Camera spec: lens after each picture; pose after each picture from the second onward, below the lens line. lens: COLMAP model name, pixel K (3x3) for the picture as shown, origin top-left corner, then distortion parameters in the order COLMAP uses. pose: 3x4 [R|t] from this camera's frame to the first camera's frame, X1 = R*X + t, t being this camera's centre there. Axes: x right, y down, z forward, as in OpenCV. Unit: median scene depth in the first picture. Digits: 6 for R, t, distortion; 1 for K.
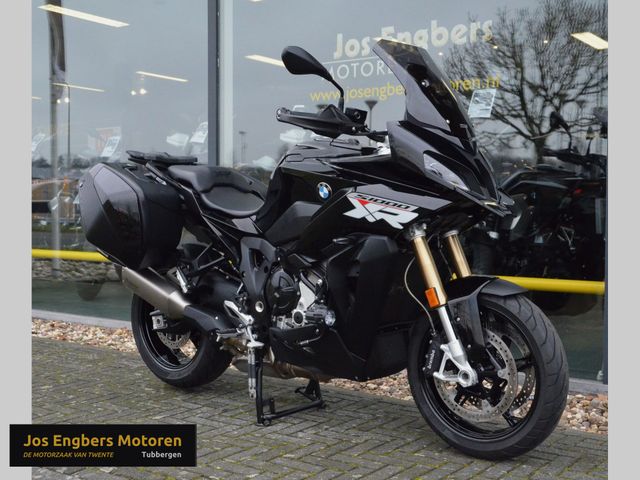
lens RADIAL K [[760.8, 0, 330.2], [0, 760.8, 240.2], [0, 0, 1]] dist [0.000861, 0.032474]
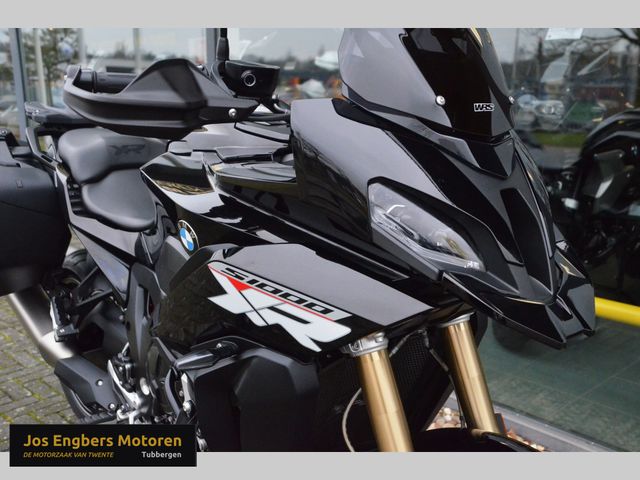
lens RADIAL K [[644.2, 0, 323.9], [0, 644.2, 249.1], [0, 0, 1]] dist [-0.056678, 0.201766]
pose [[0.985135, 0.044846, -0.165827, 0.138360], [-0.013683, 0.982741, 0.184481, -0.126092], [0.171238, -0.179470, 0.968746, 0.573437]]
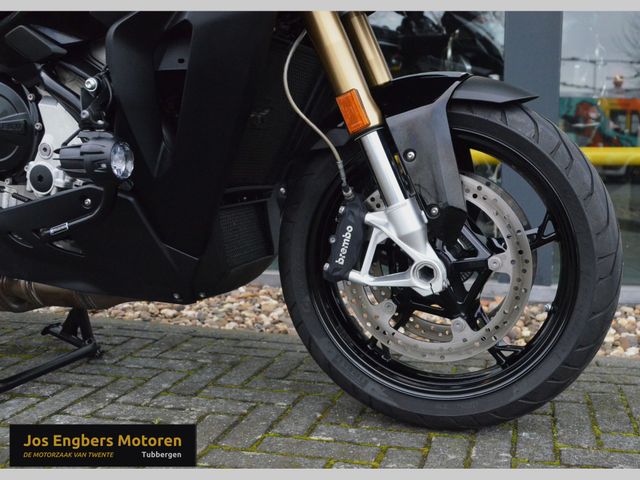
lens RADIAL K [[644.2, 0, 323.9], [0, 644.2, 249.1], [0, 0, 1]] dist [-0.056678, 0.201766]
pose [[0.929623, -0.045779, 0.365658, -0.026631], [0.009906, 0.995000, 0.099387, 0.107133], [-0.368379, -0.088770, 0.925428, 0.567486]]
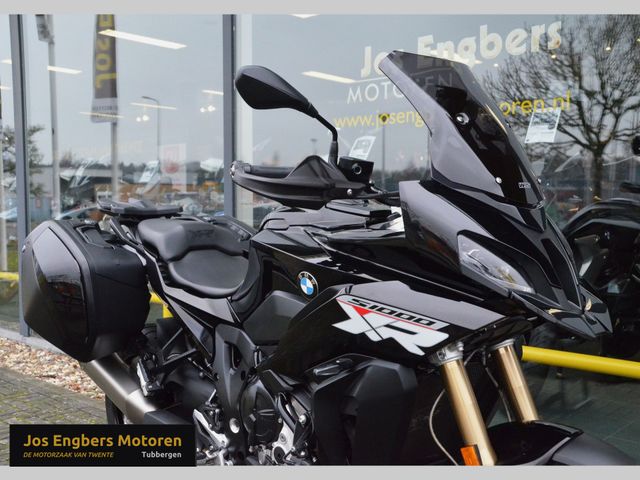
lens RADIAL K [[681.0, 0, 318.3], [0, 681.0, 251.5], [0, 0, 1]] dist [-0.071666, 0.244286]
pose [[0.993565, 0.000203, -0.113260, 0.063897], [0.002507, 0.999714, 0.023777, -0.100314], [0.113233, -0.023908, 0.993281, 0.388355]]
